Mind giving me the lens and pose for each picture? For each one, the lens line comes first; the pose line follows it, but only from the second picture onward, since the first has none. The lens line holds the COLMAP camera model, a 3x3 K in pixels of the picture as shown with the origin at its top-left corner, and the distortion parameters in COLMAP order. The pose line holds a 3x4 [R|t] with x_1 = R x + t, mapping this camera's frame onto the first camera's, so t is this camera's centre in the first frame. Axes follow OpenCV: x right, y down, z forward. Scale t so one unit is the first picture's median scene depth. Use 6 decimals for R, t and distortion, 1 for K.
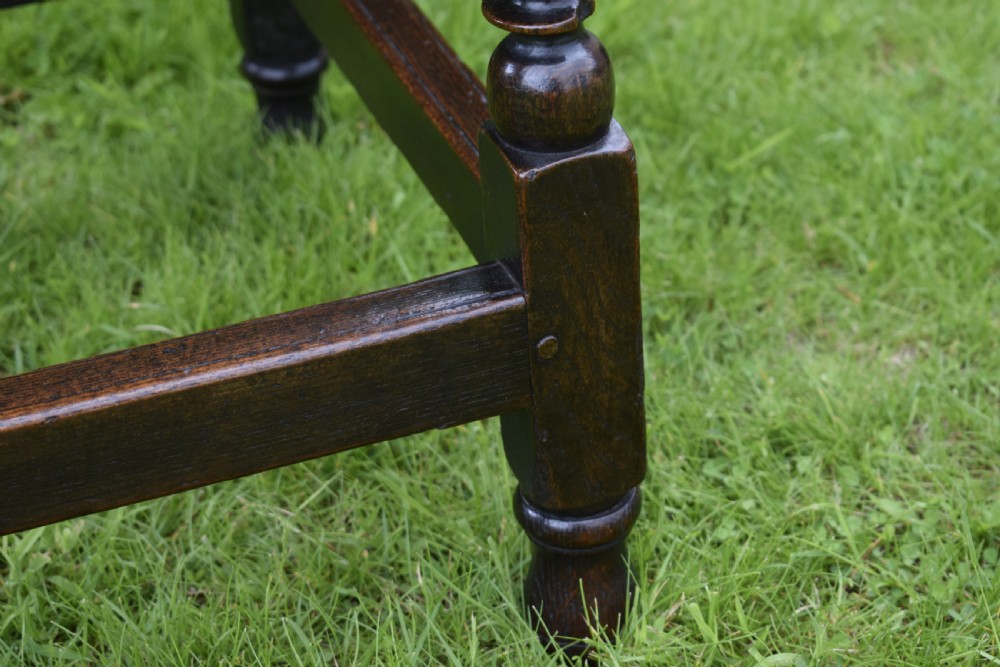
lens RADIAL K [[2327.3, 0, 504.3], [0, 2327.3, 340.7], [0, 0, 1]] dist [-0.025888, 0.000000]
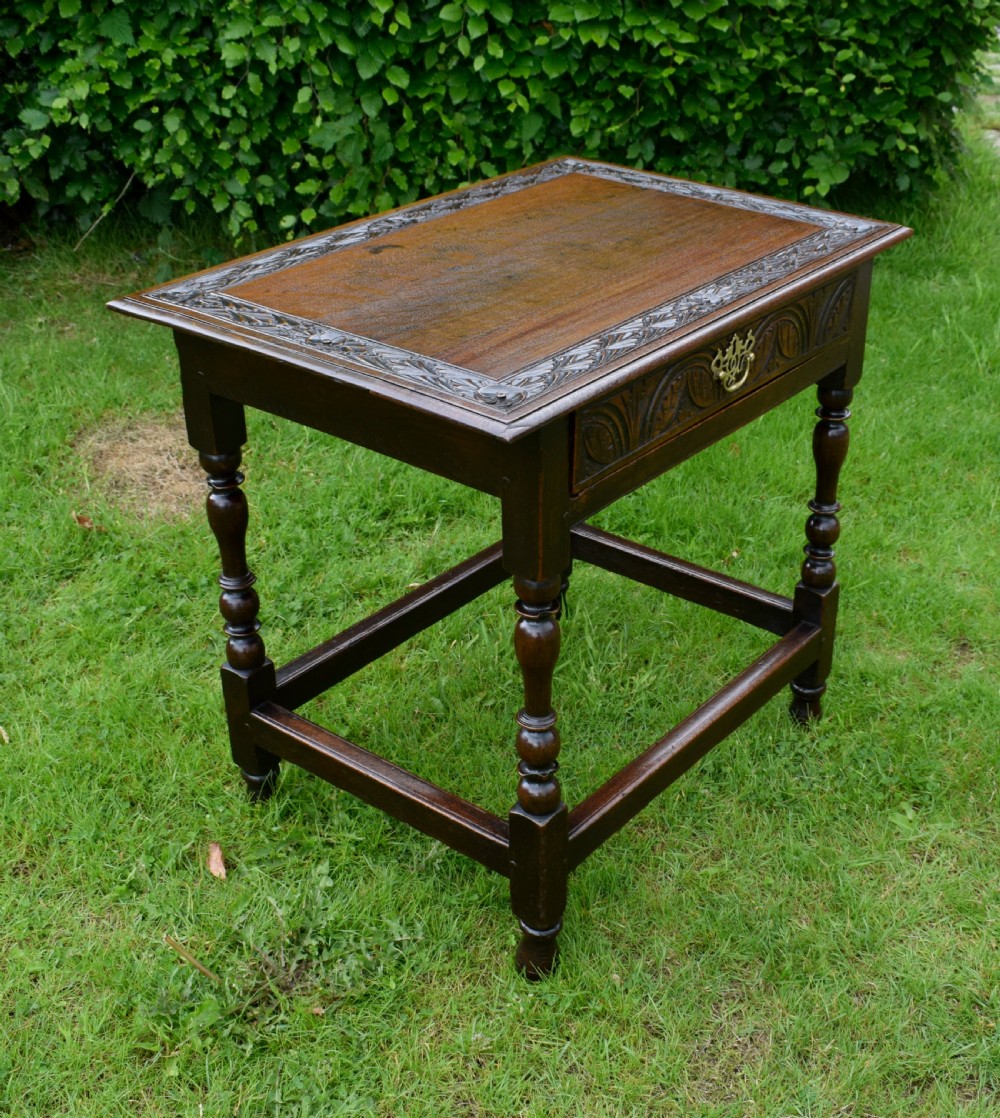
lens RADIAL K [[1431.5, 0, 588.5], [0, 1431.5, 577.0], [0, 0, 1]] dist [0.005888, 0.000000]
pose [[0.993582, 0.104586, -0.043078, -0.168742], [-0.106691, 0.993042, -0.049849, 0.039833], [0.037565, 0.054125, 0.997827, -0.908545]]
